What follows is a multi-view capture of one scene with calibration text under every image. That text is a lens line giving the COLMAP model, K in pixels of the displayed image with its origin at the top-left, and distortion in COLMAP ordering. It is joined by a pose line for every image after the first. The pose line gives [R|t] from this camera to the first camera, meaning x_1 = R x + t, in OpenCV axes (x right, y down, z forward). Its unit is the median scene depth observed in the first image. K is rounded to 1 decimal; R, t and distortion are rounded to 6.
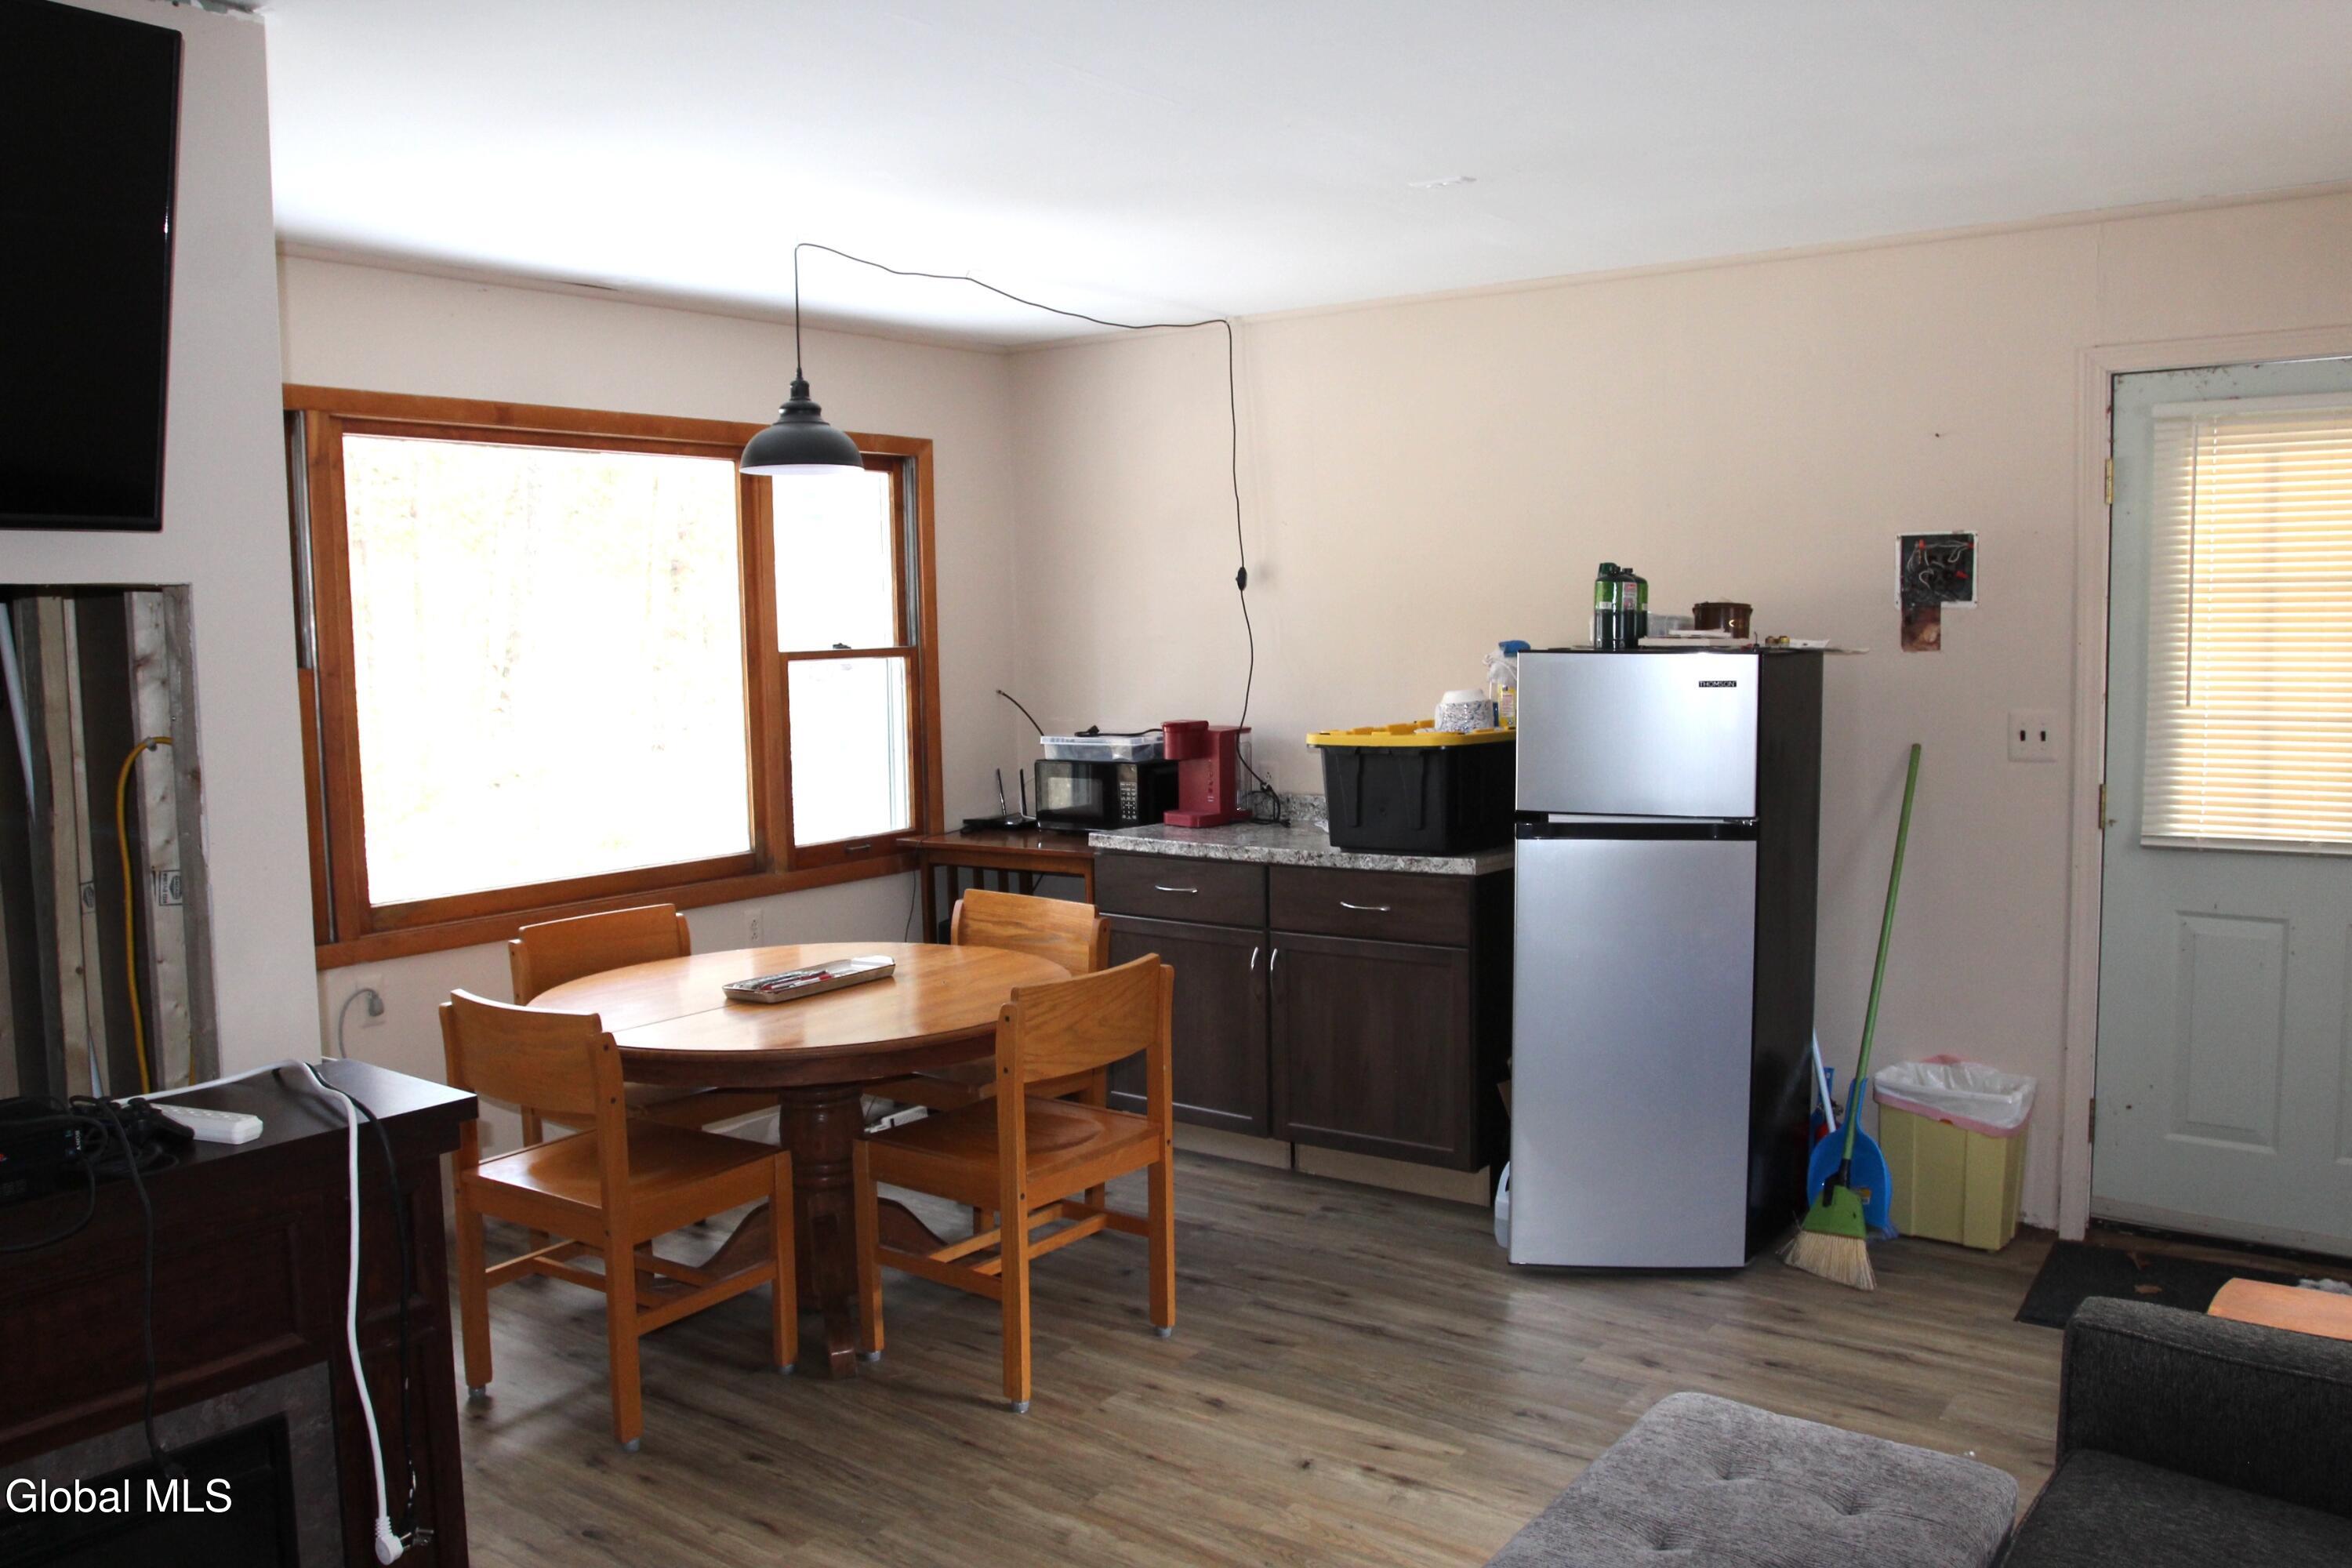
lens RADIAL K [[1833.2, 0, 1176.0], [0, 1833.2, 784.0], [0, 0, 1]] dist [-0.092998, 0.053808]
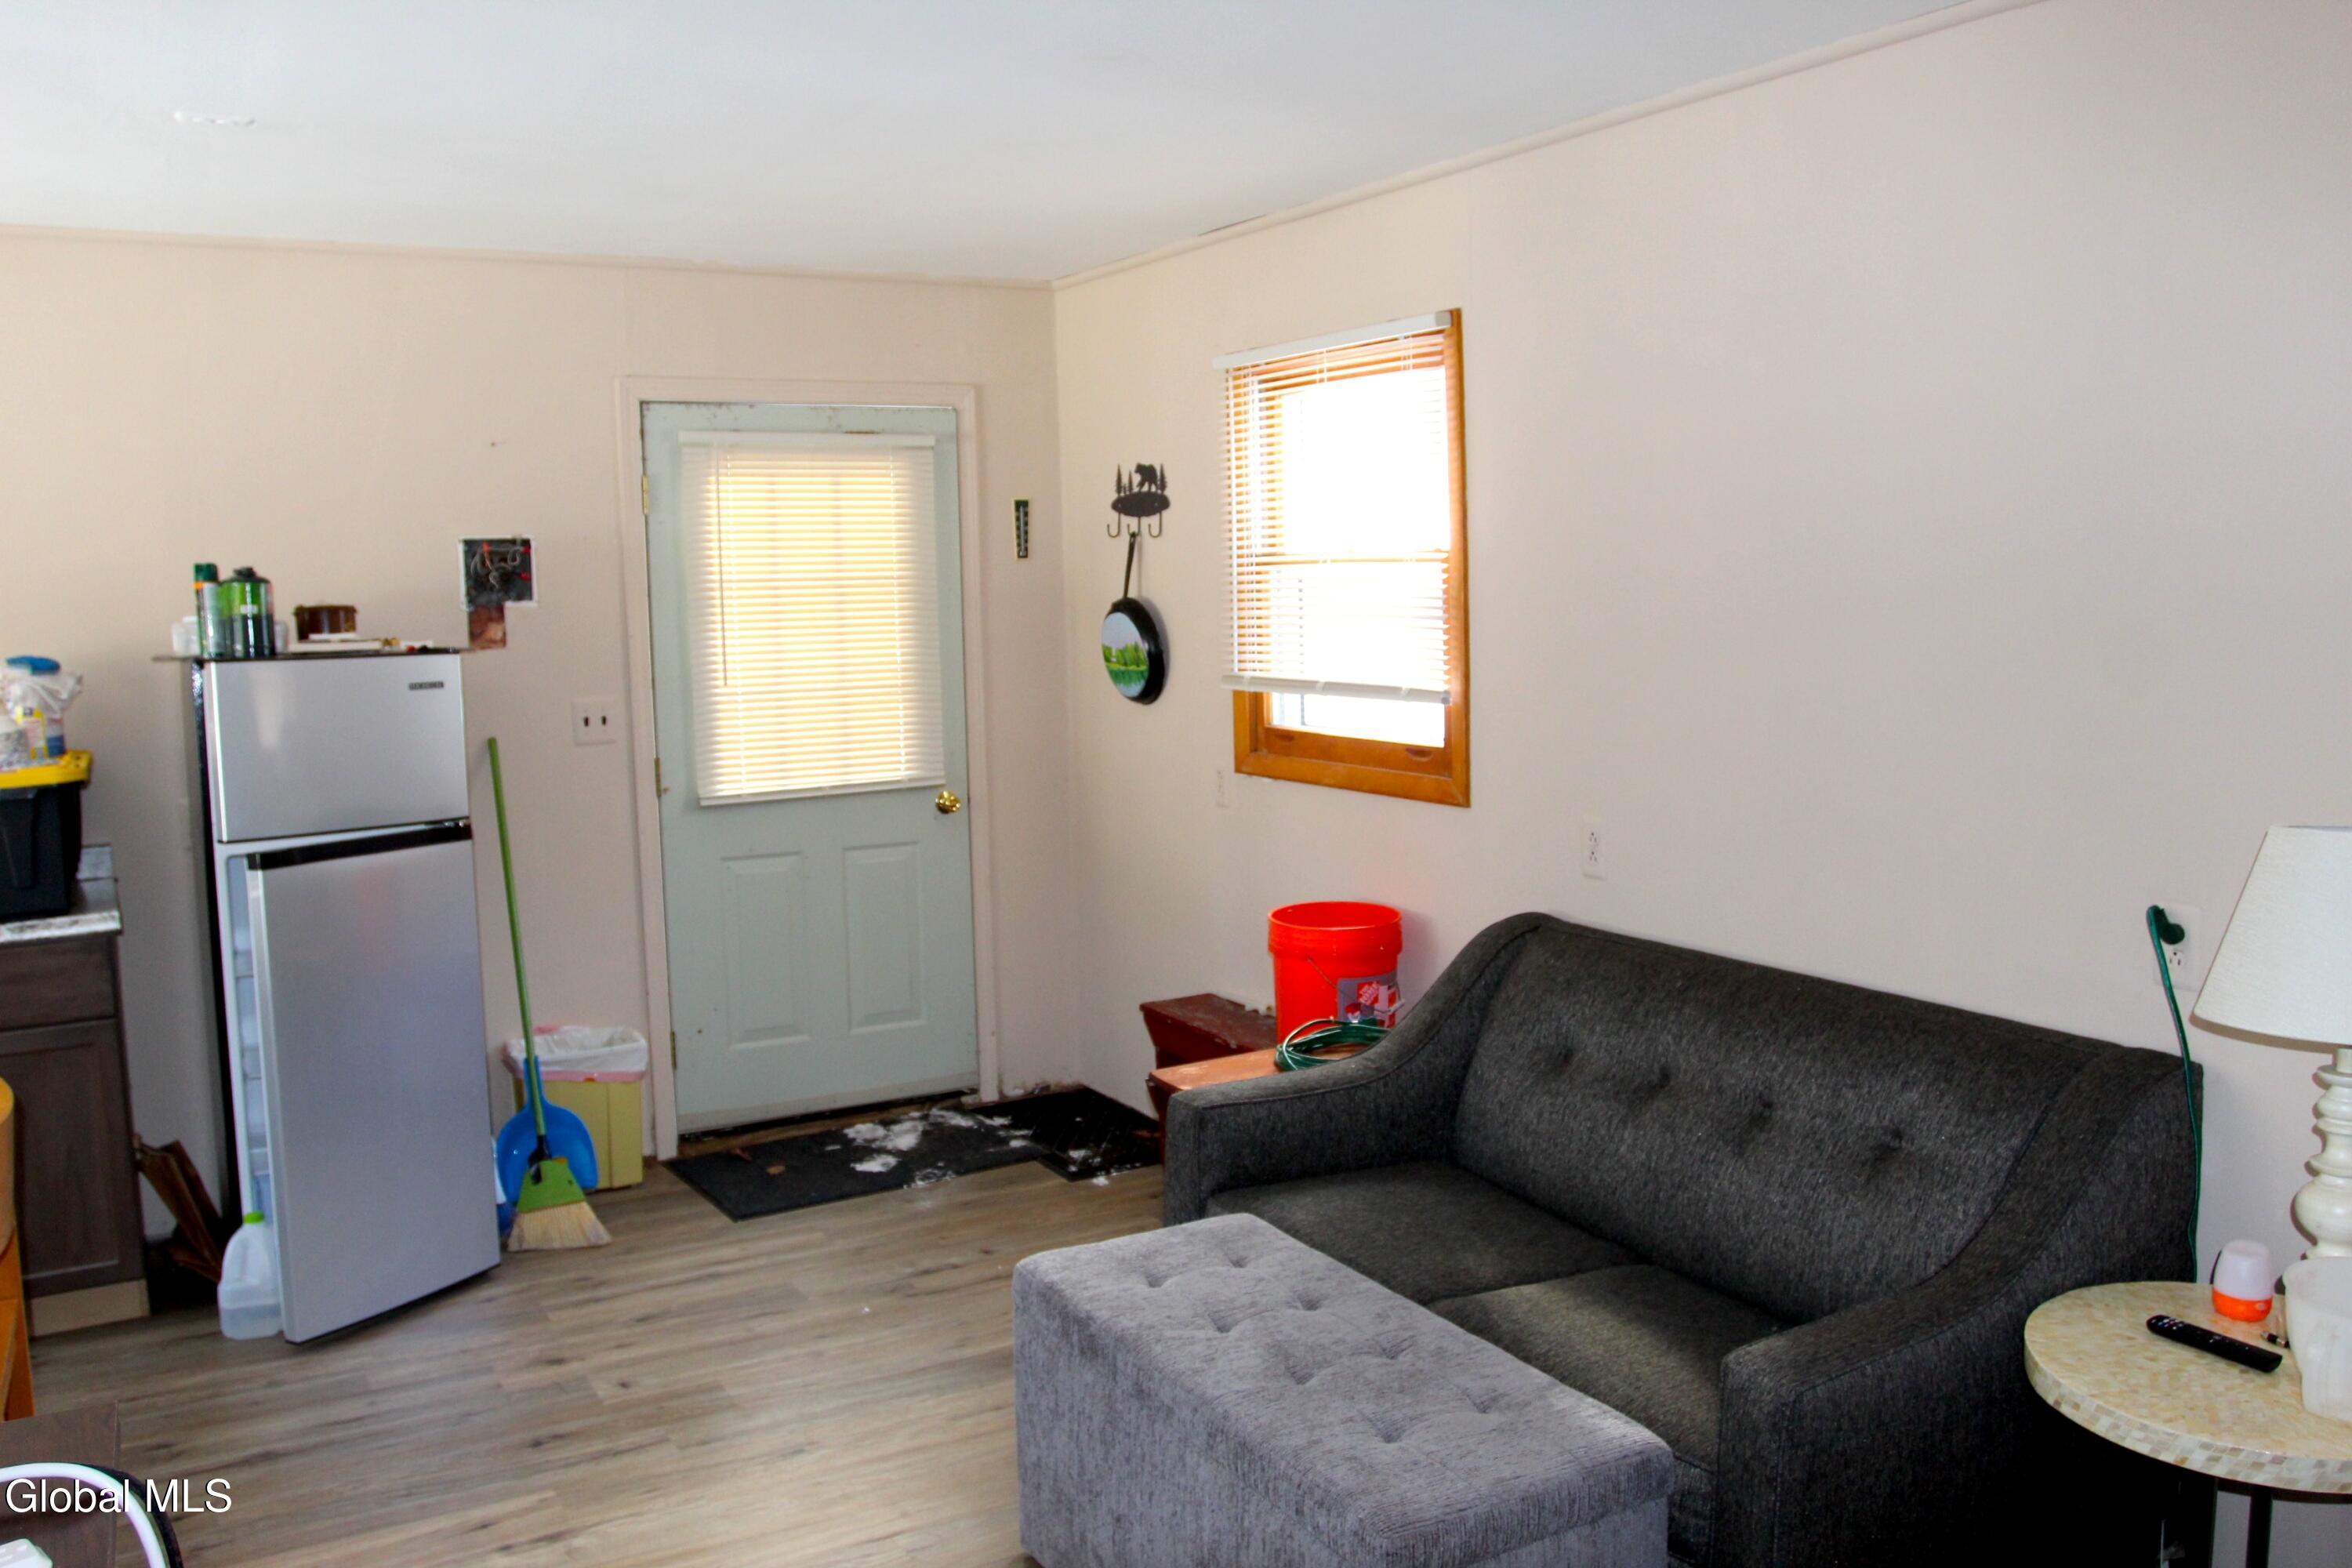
lens RADIAL K [[1833.2, 0, 1176.0], [0, 1833.2, 784.0], [0, 0, 1]] dist [-0.092998, 0.053808]
pose [[0.392950, -0.091496, 0.914997, -0.430533], [0.098253, 0.993519, 0.057153, -0.017861], [-0.914296, 0.067443, 0.399393, 0.237341]]
